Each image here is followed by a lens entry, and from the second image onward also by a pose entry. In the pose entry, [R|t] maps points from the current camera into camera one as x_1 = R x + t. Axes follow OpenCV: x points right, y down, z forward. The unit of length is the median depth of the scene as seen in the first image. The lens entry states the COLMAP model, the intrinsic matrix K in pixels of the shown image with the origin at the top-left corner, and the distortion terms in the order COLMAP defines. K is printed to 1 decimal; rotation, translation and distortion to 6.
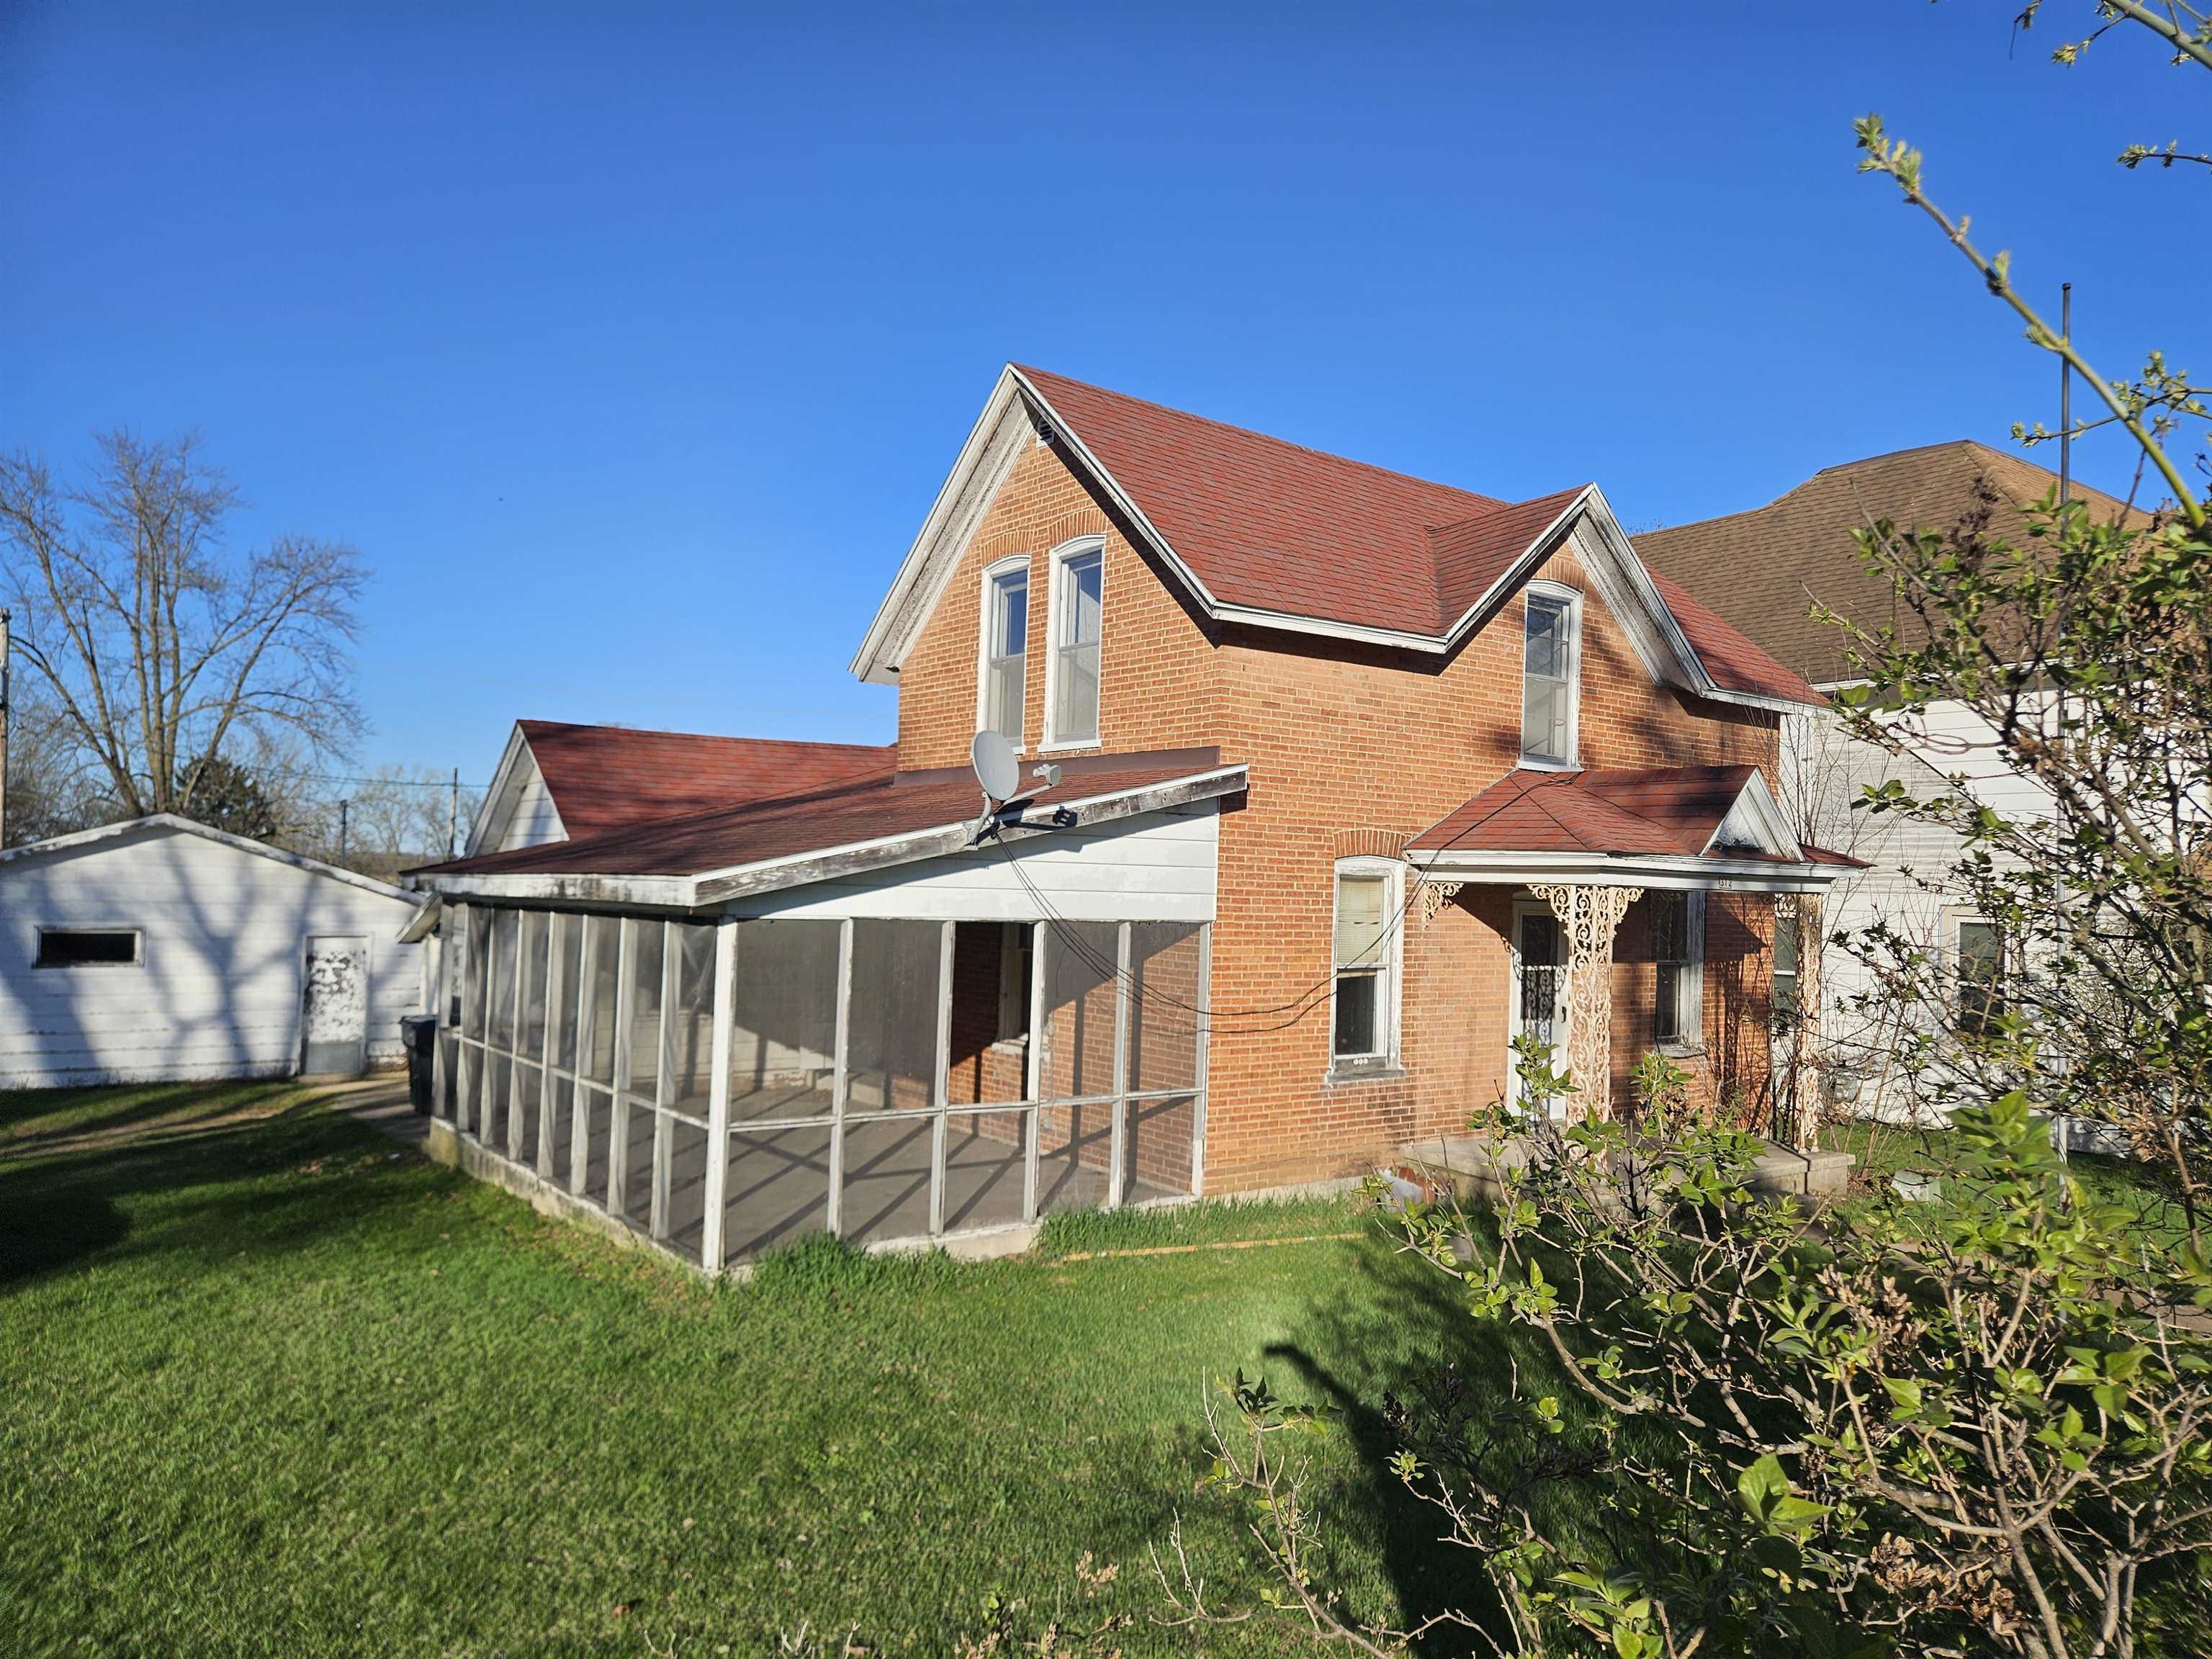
lens RADIAL K [[1472.9, 0, 1106.0], [0, 1472.9, 829.5], [0, 0, 1]] dist [0.044908, -0.002359]
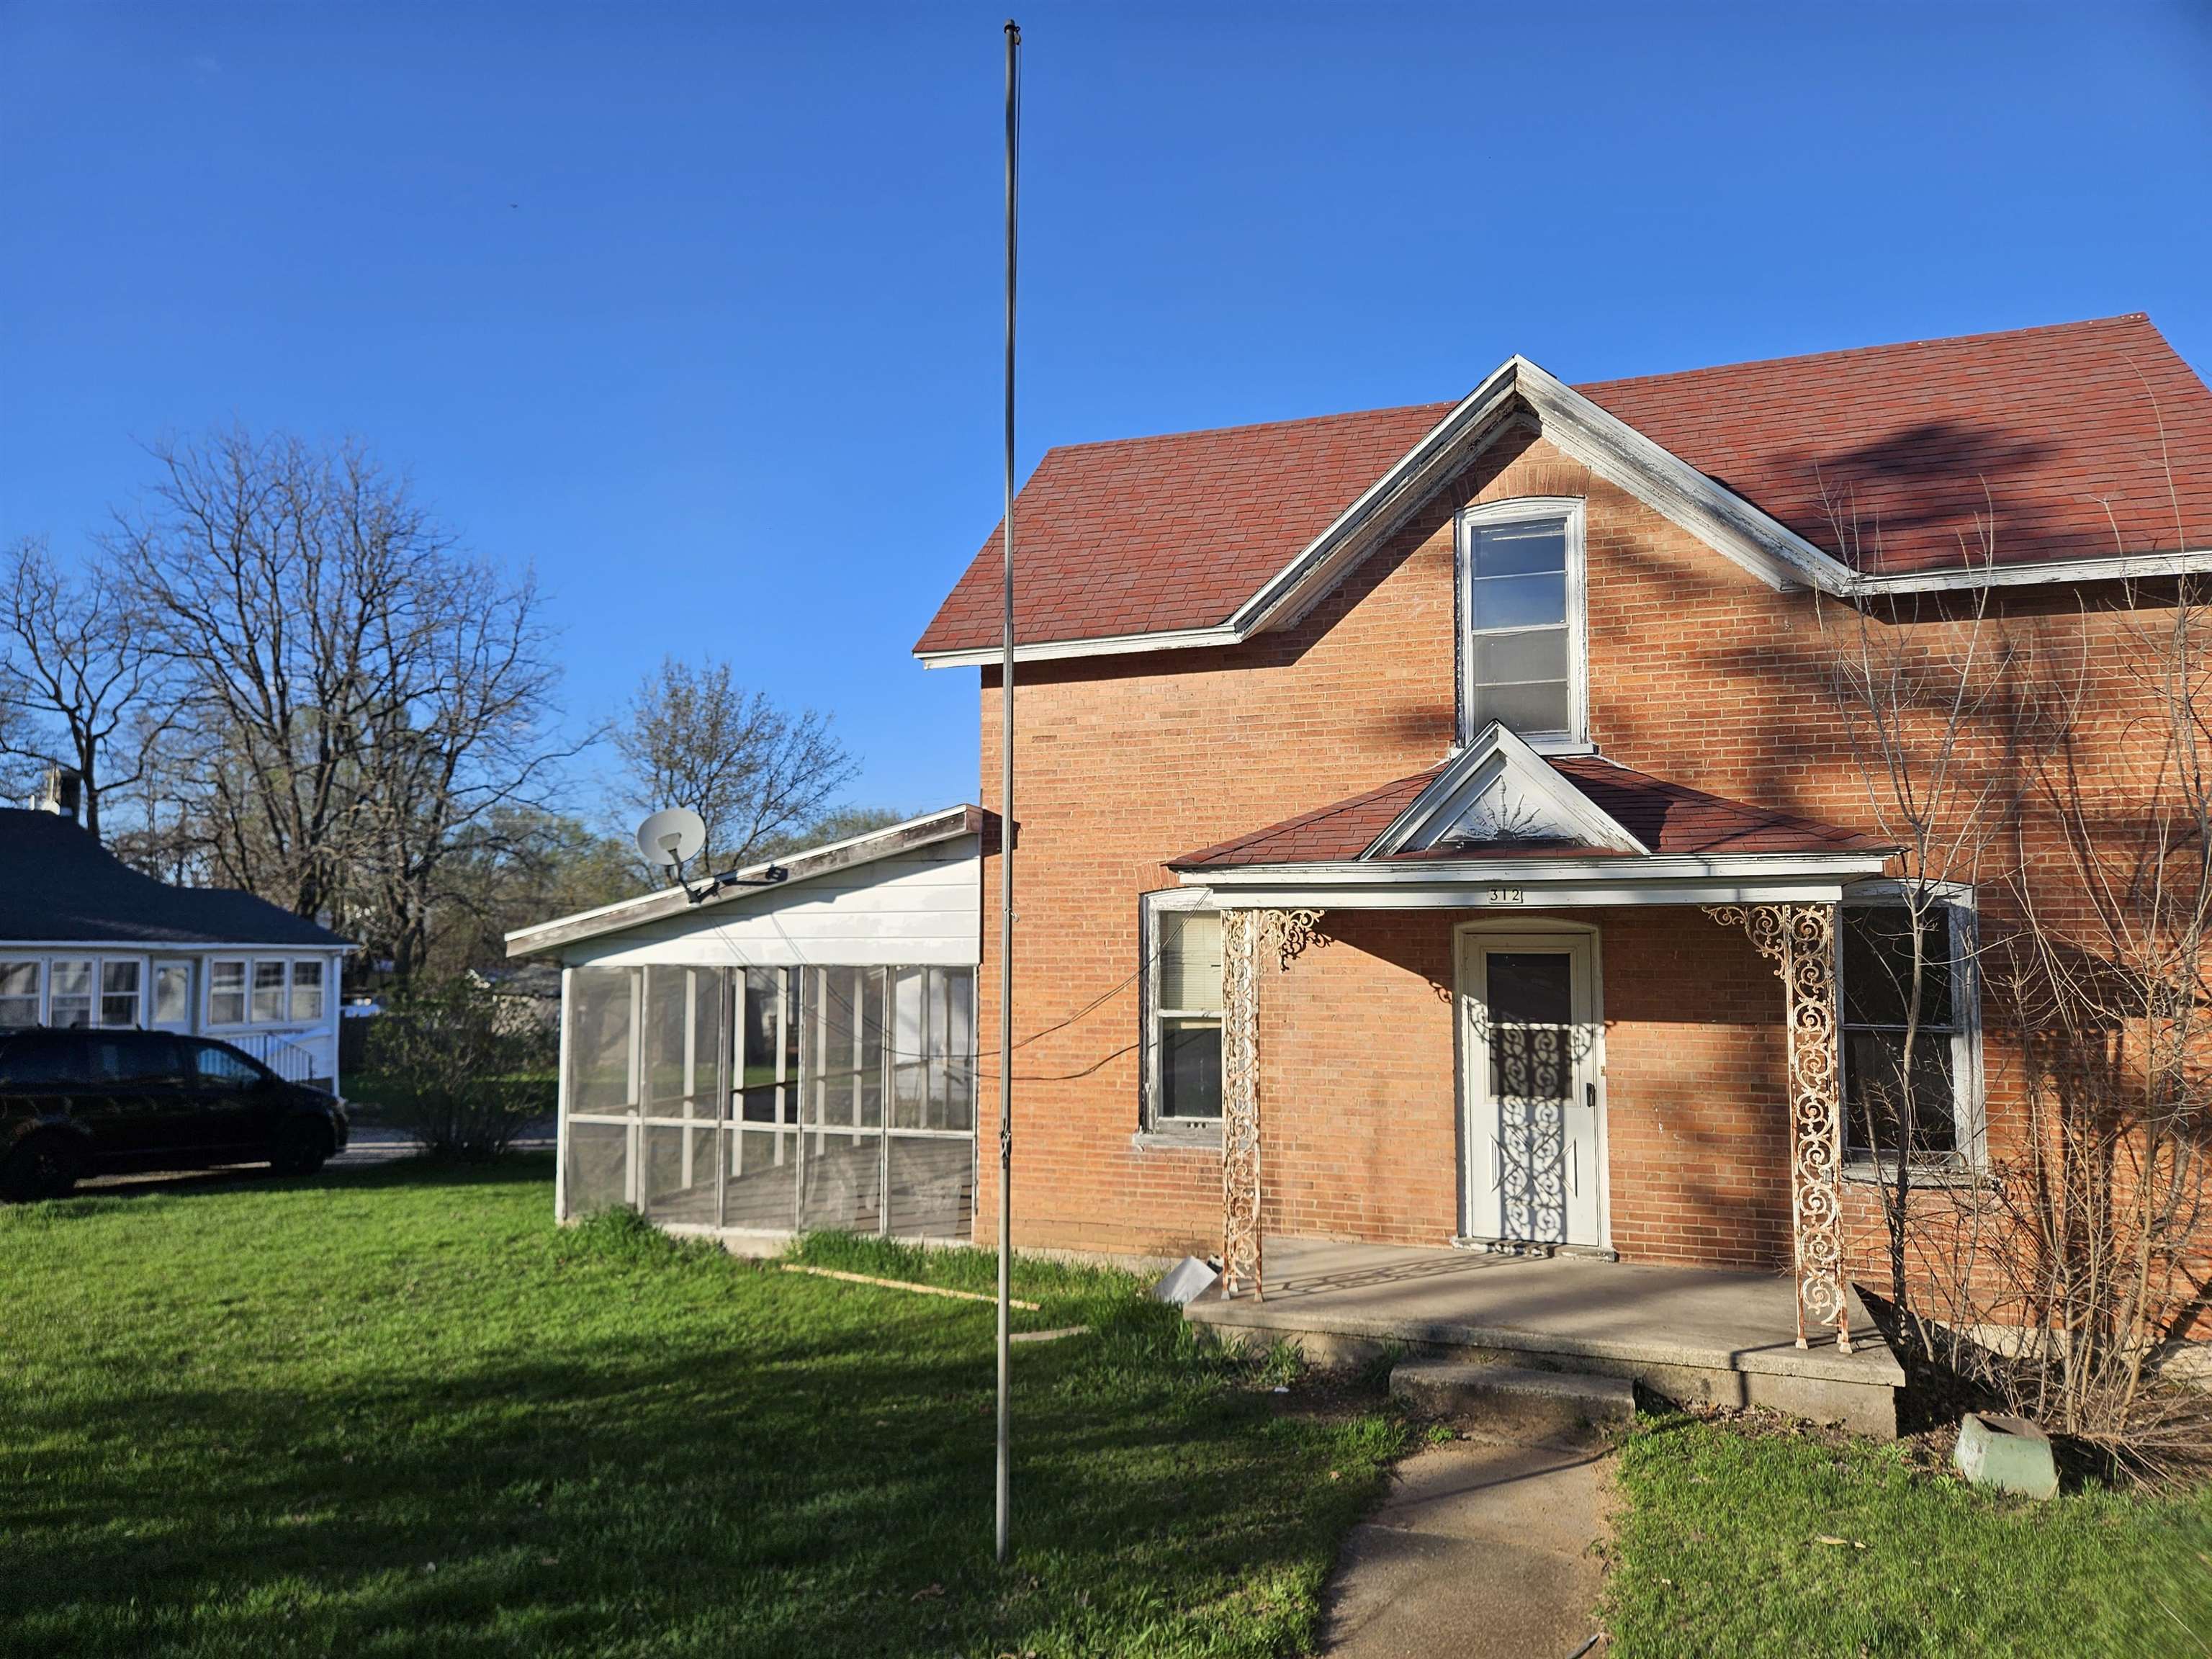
lens RADIAL K [[1472.9, 0, 1106.0], [0, 1472.9, 829.5], [0, 0, 1]] dist [0.044908, -0.002359]
pose [[0.548458, -0.097092, -0.830522, 0.958018], [0.047076, 0.995246, -0.085261, 0.060569], [0.834852, 0.007664, 0.550421, 0.520828]]
